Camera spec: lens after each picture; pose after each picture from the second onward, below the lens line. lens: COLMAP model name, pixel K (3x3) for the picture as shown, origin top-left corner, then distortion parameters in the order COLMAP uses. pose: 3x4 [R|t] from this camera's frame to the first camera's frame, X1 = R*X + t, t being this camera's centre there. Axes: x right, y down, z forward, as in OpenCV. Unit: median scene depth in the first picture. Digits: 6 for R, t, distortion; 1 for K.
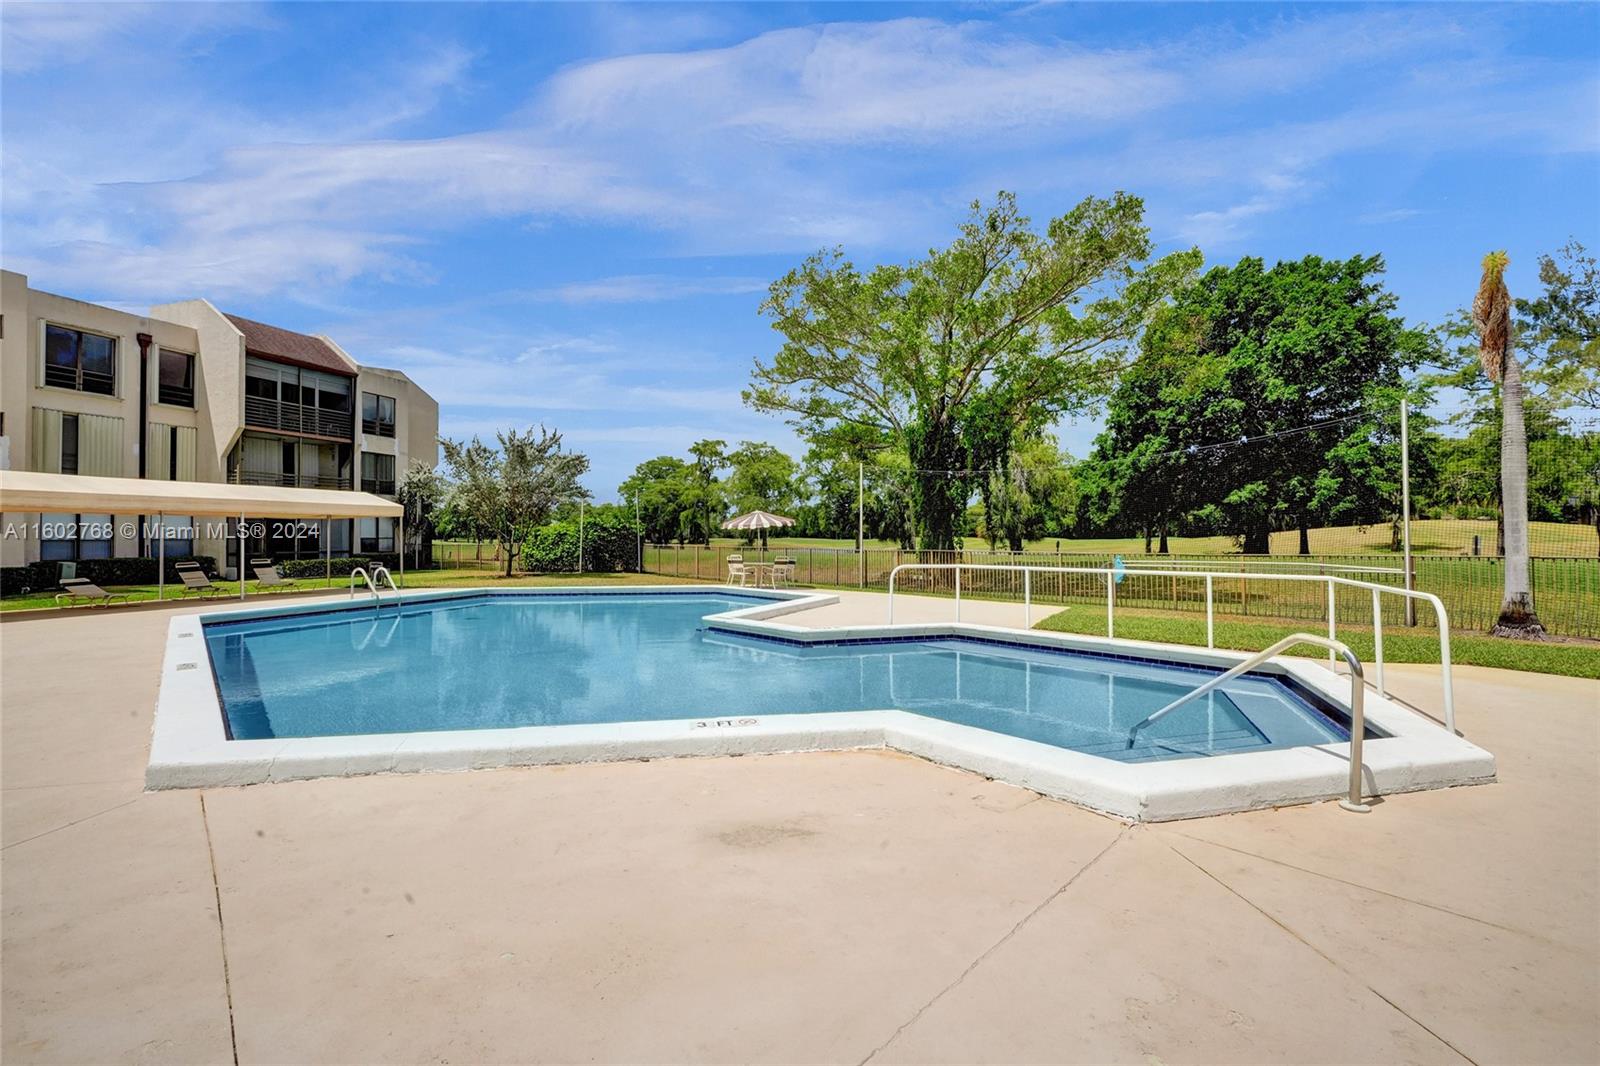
lens RADIAL K [[748.3, 0, 802.5], [0, 748.3, 527.7], [0, 0, 1]] dist [-0.005725, 0.001691]
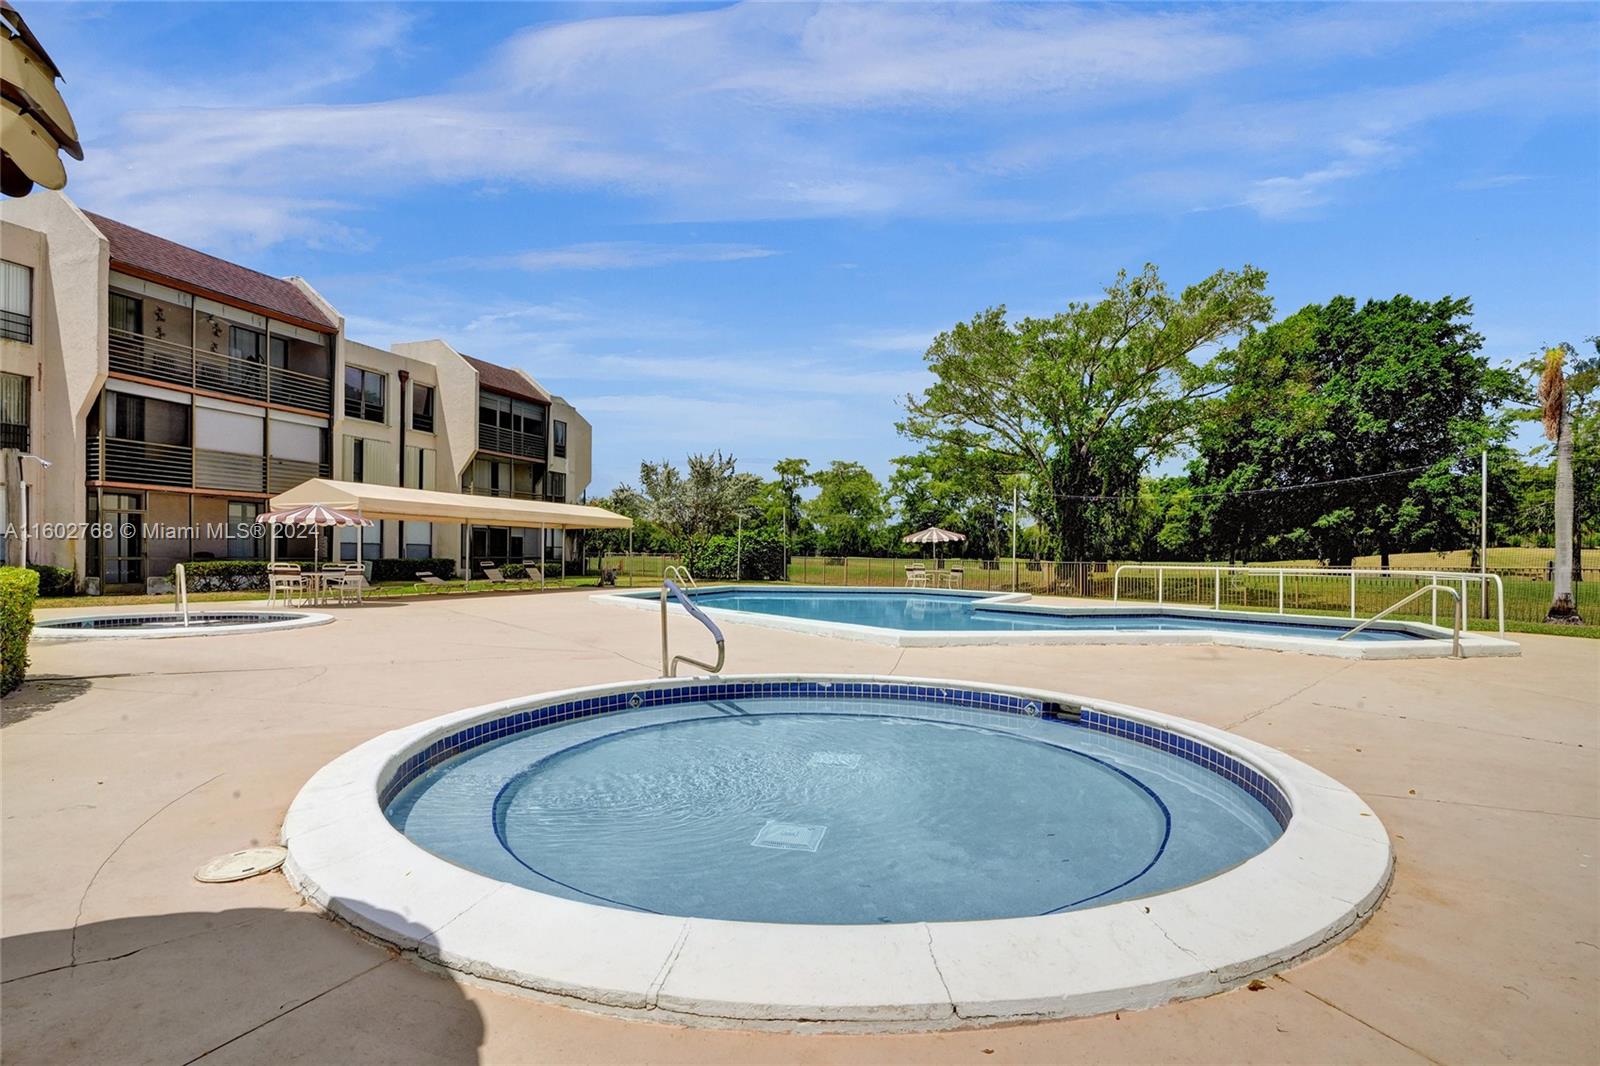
lens RADIAL K [[748.3, 0, 842.5], [0, 748.3, 561.2], [0, 0, 1]] dist [-0.005725, 0.001691]
pose [[0.999394, 0.016749, -0.030506, -0.086601], [-0.016128, 0.999660, 0.020470, 0.004882], [0.030838, -0.019966, 0.999325, -0.108090]]
